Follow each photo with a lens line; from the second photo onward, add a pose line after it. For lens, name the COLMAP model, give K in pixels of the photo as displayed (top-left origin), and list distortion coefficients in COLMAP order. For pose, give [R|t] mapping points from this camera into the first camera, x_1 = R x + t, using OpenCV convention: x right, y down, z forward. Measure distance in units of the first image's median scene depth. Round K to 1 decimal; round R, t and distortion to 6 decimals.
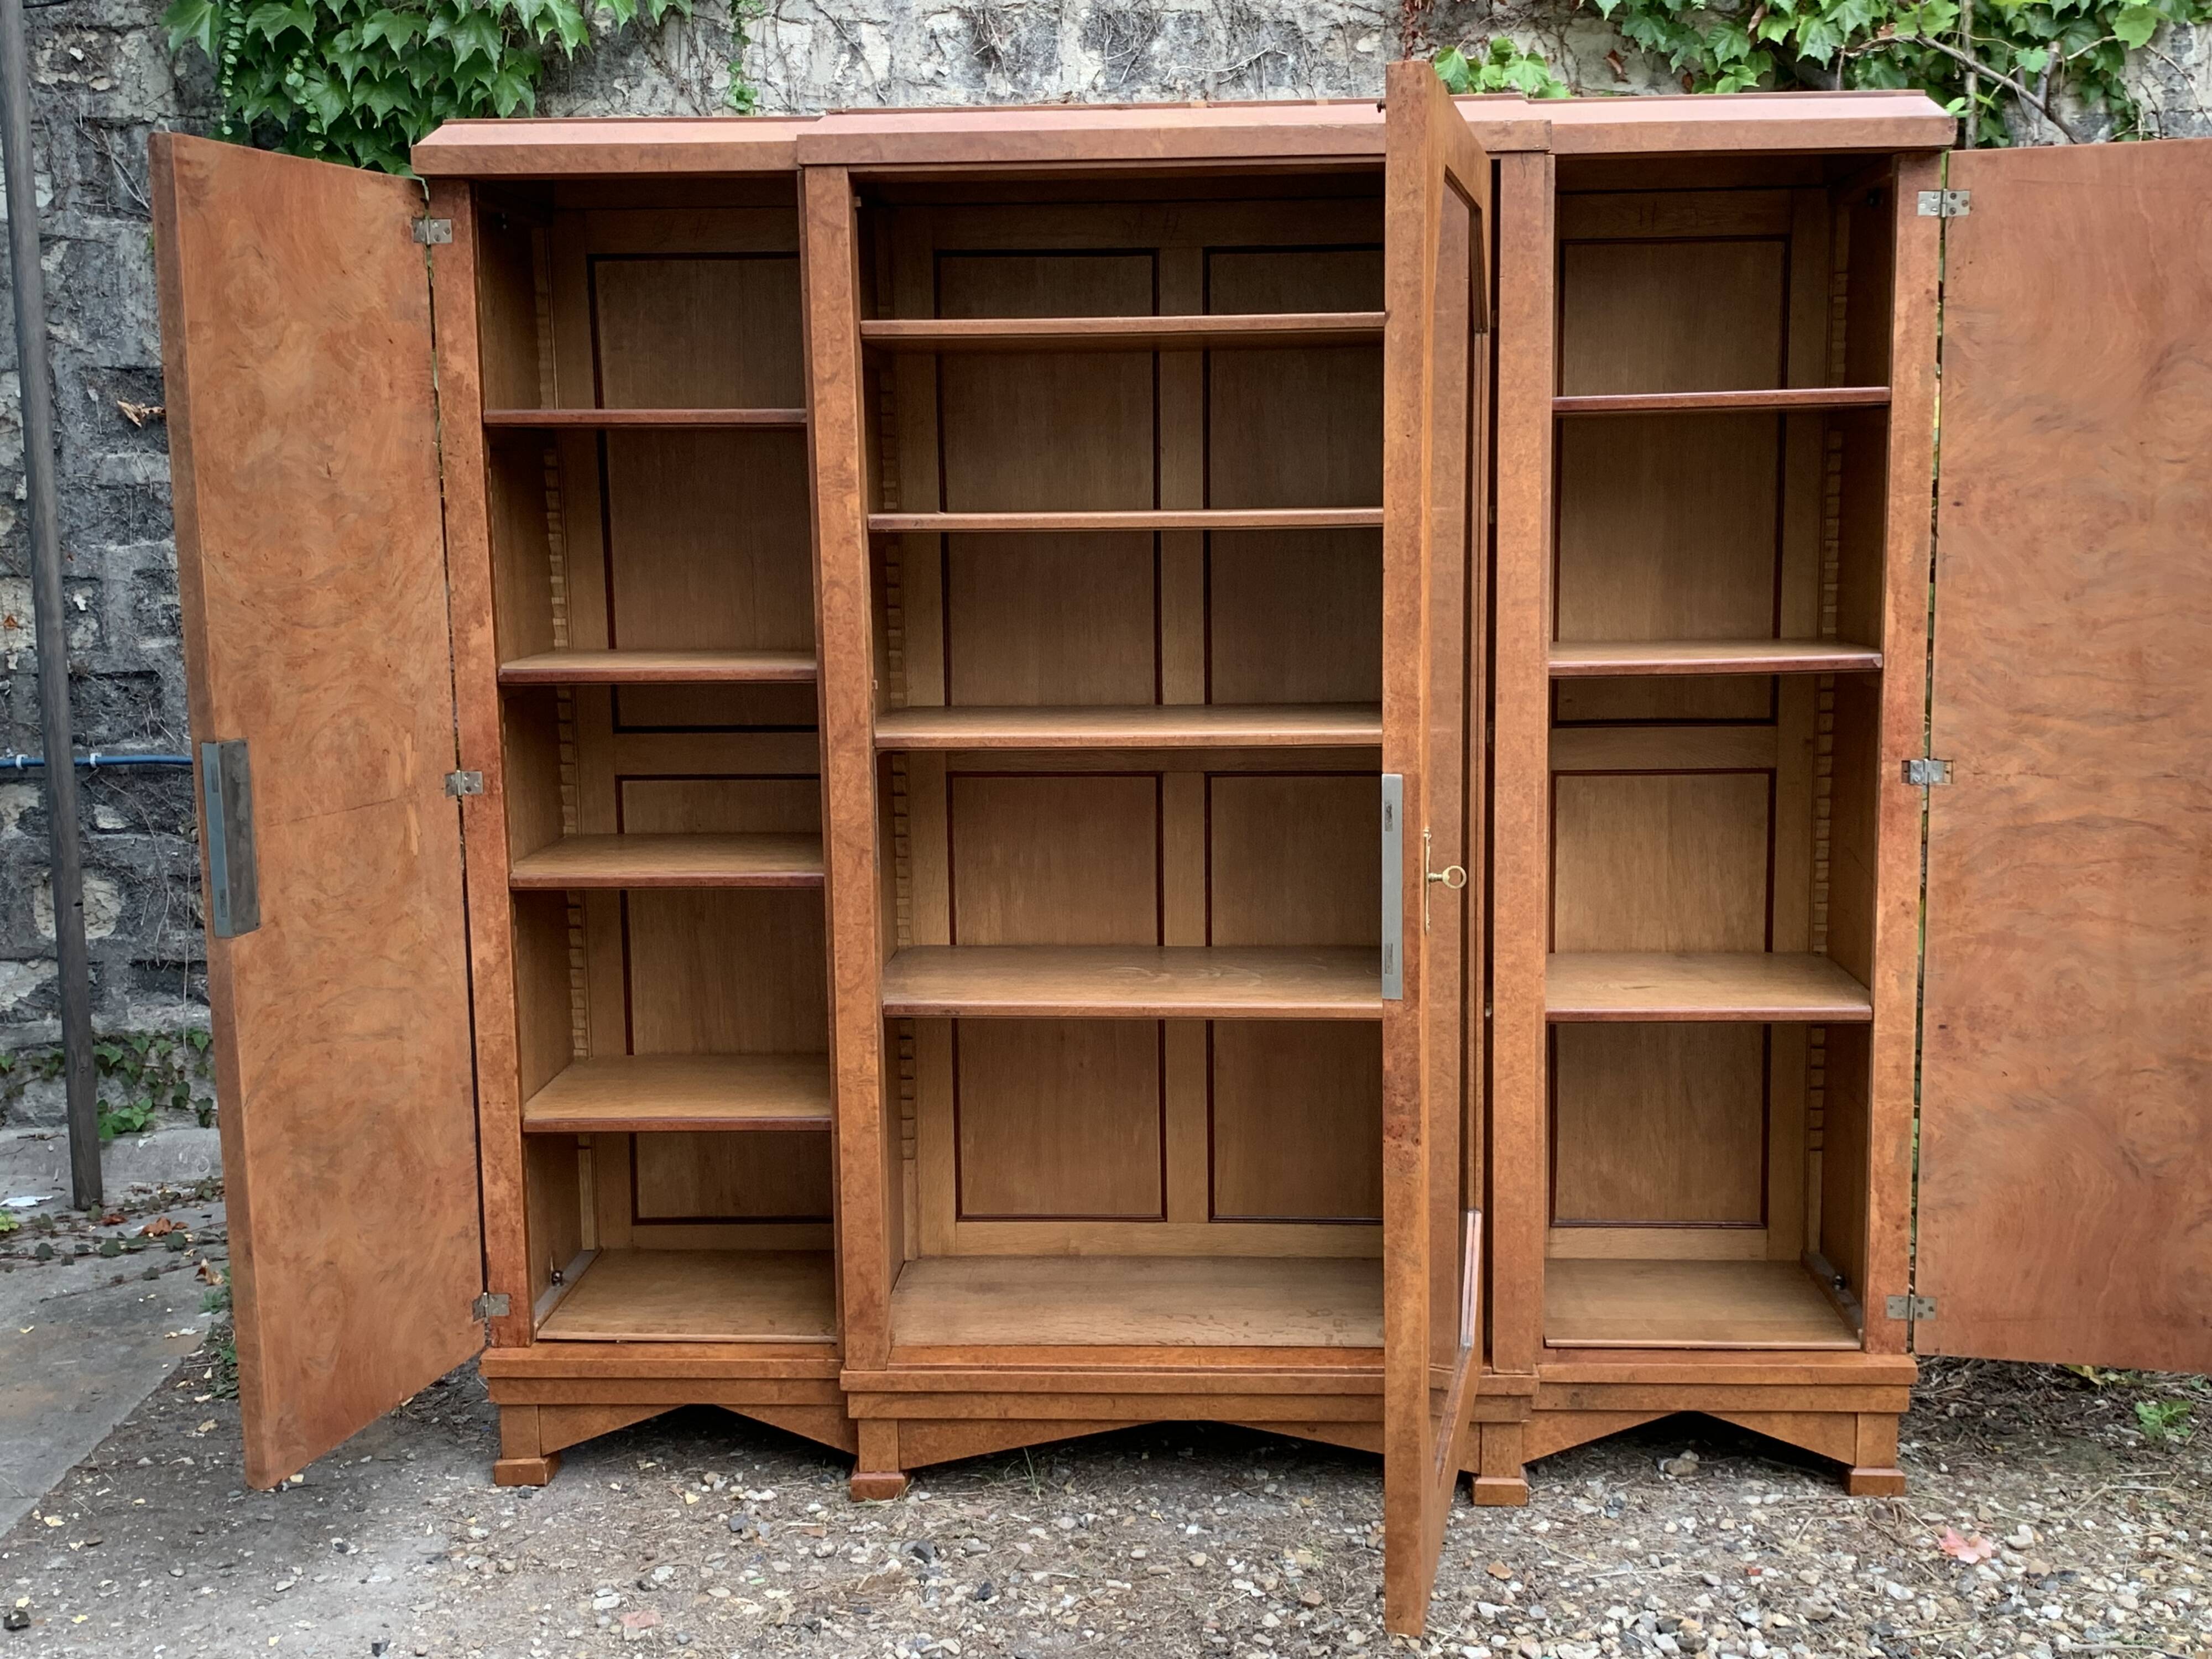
lens RADIAL K [[2402.9, 0, 1119.0], [0, 2402.9, 795.3], [0, 0, 1]] dist [0.011488, 0.000000]
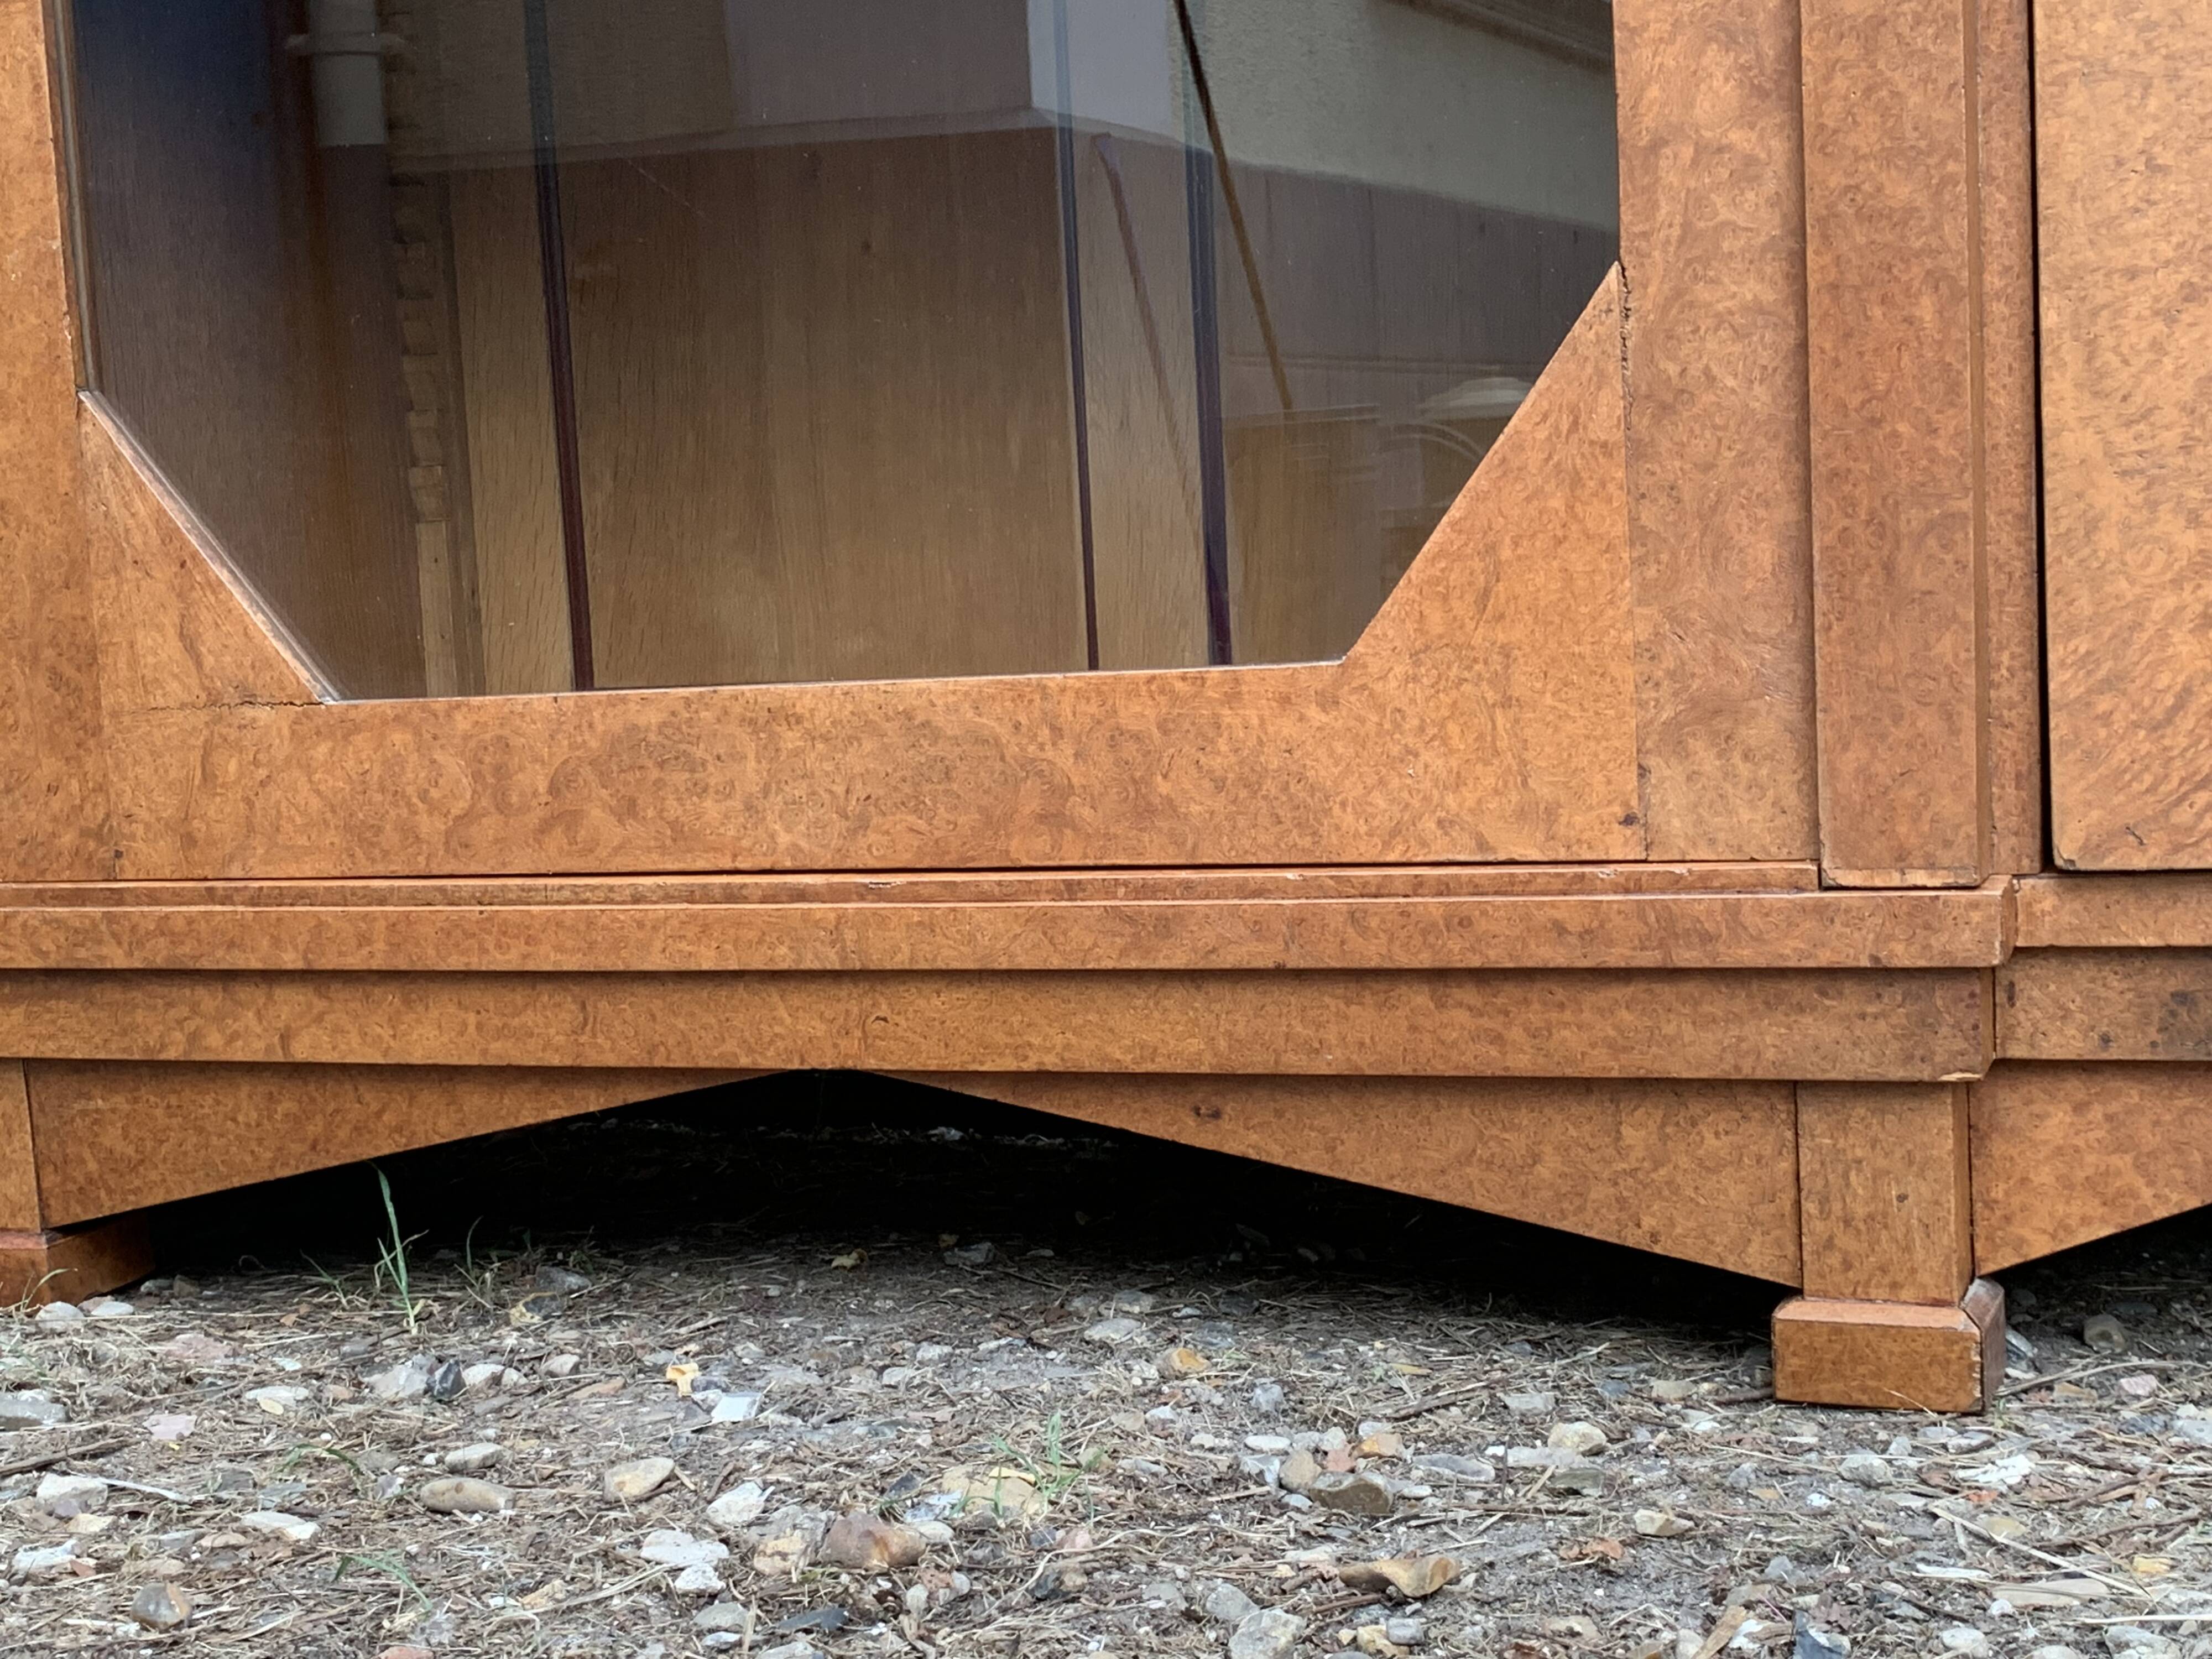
lens RADIAL K [[3104.1, 0, 1139.6], [0, 3104.1, 836.9], [0, 0, 1]] dist [0.080433, 0.000000]
pose [[0.950619, -0.005974, -0.310302, 0.183543], [-0.003777, 0.999518, -0.030814, 0.236772], [0.310336, 0.030464, 0.950139, 0.628298]]
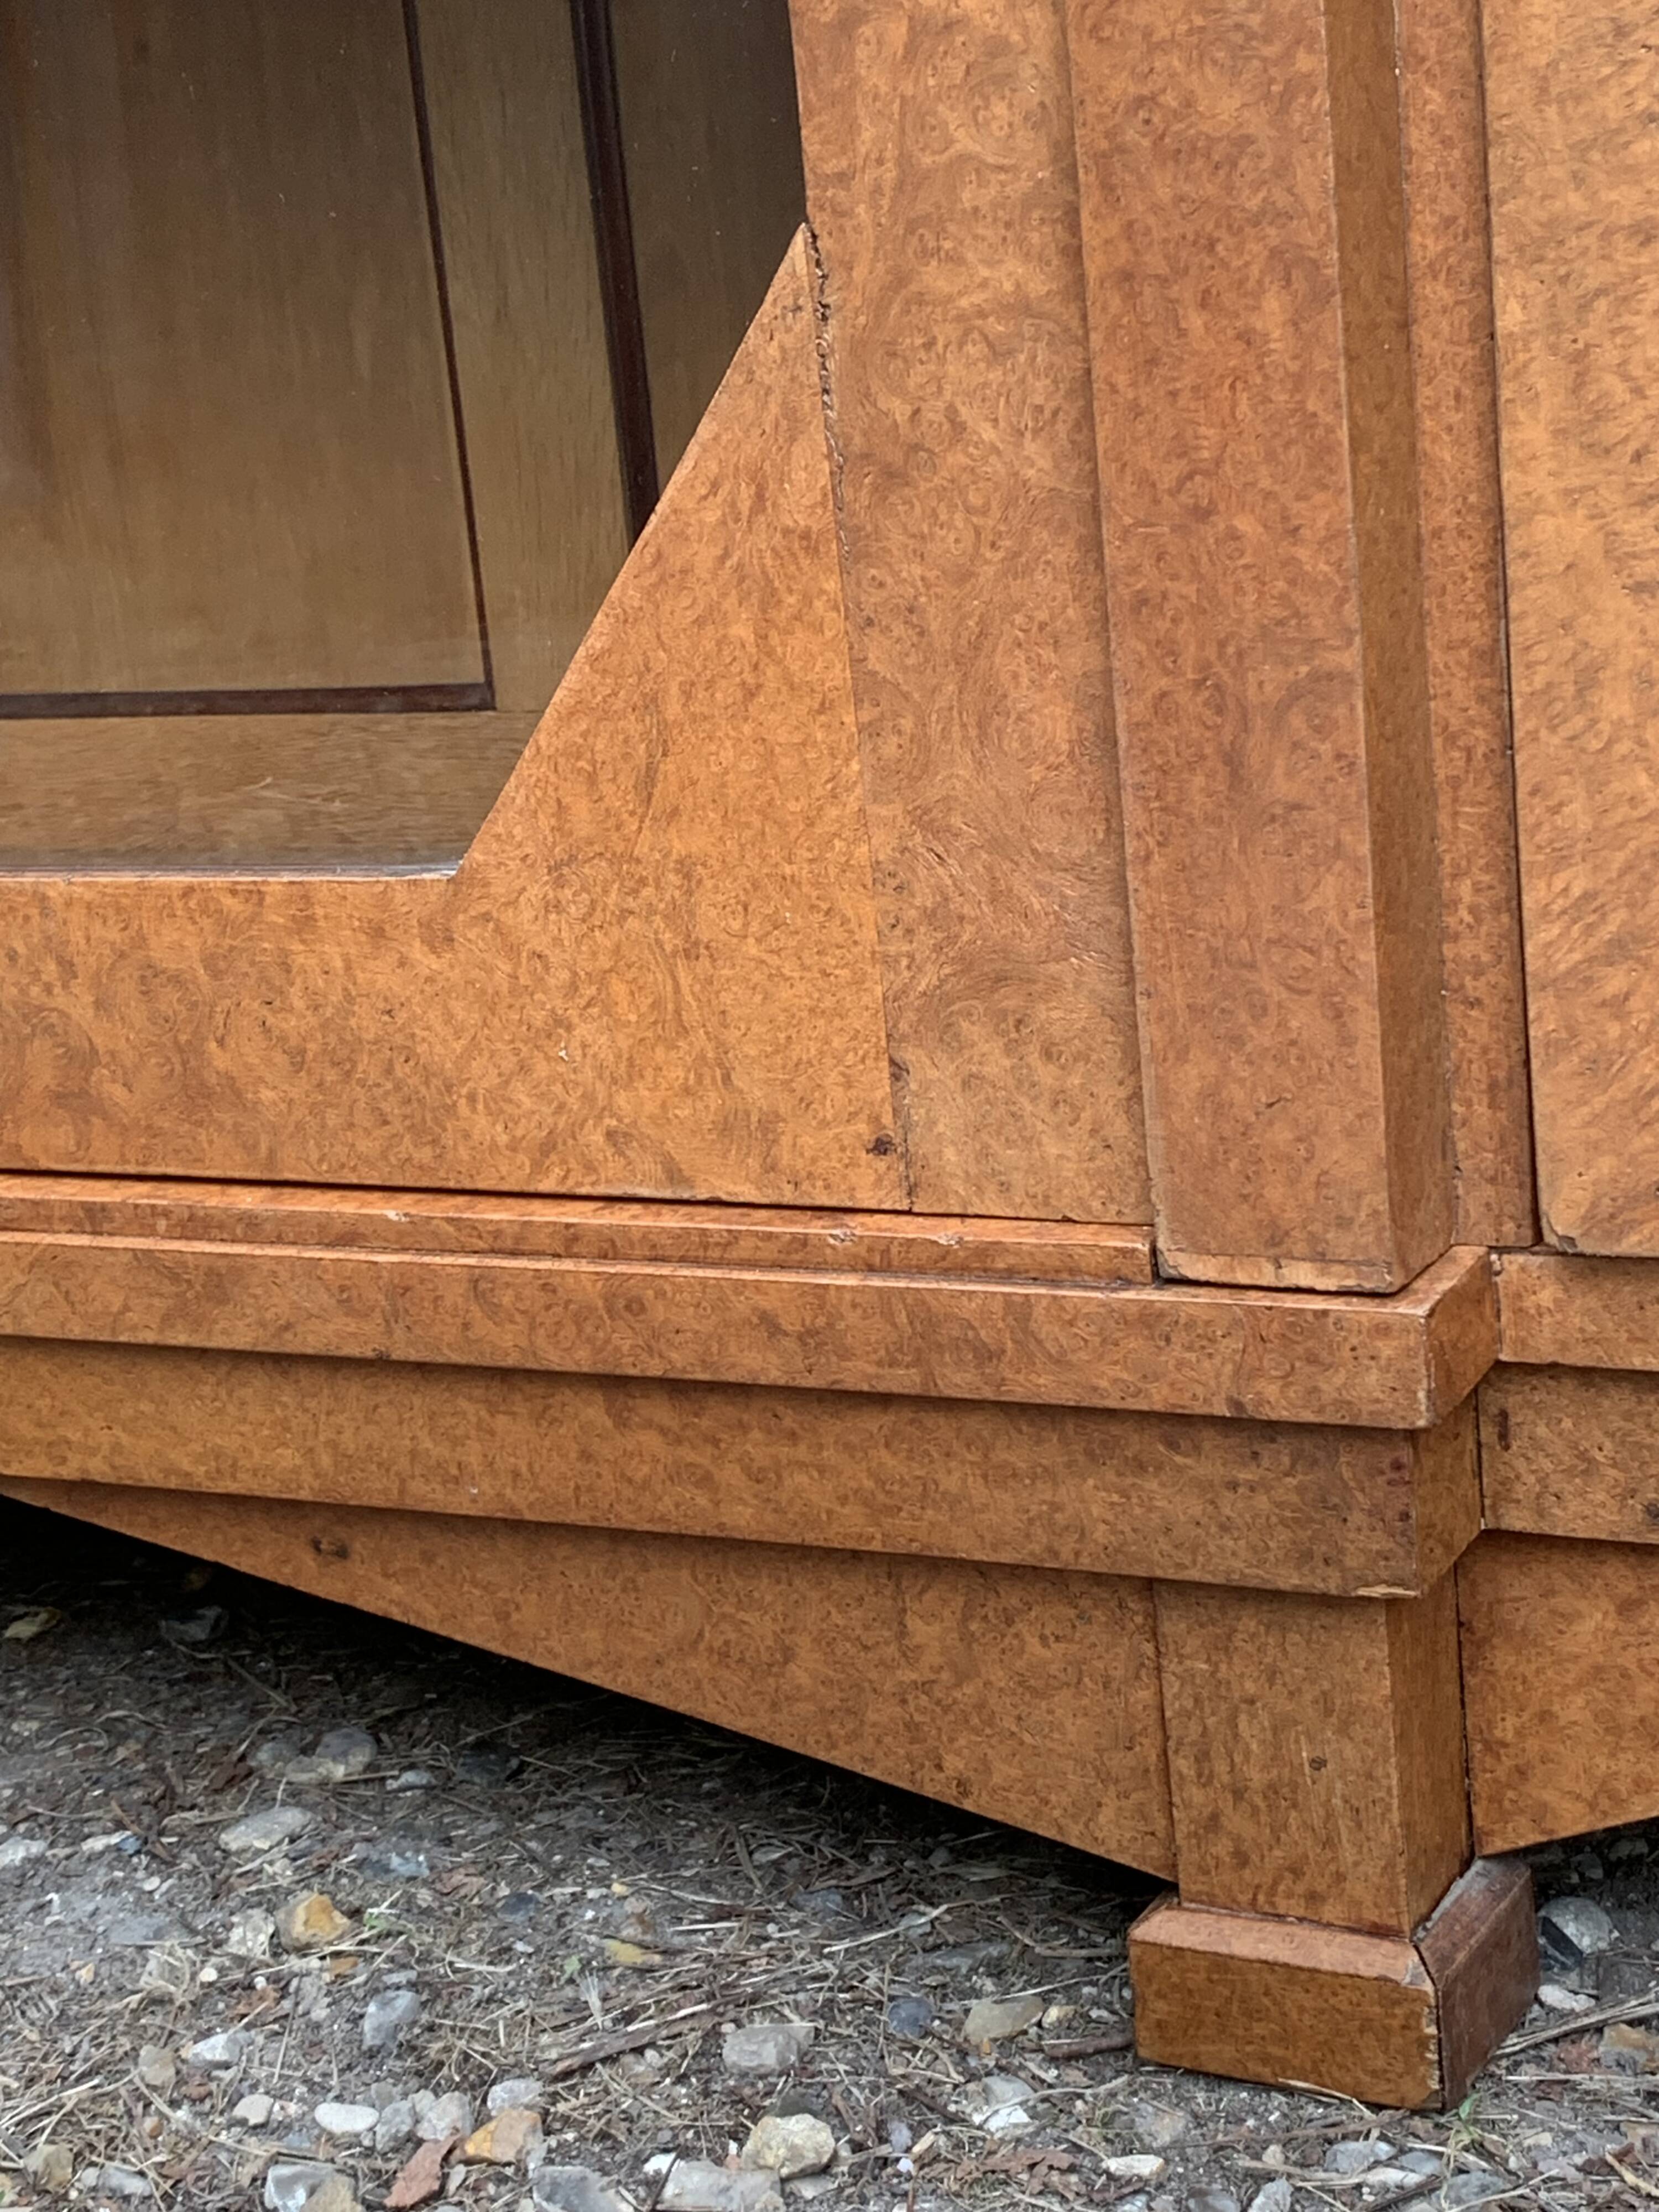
lens RADIAL K [[3766.6, 0, 826.9], [0, 3766.6, 1068.0], [0, 0, 1]] dist [0.124139, 0.000000]
pose [[0.903124, 0.024190, -0.428697, 0.233610], [0.027858, 0.993007, 0.114718, 0.190052], [0.428475, -0.115547, 0.896135, 0.740857]]
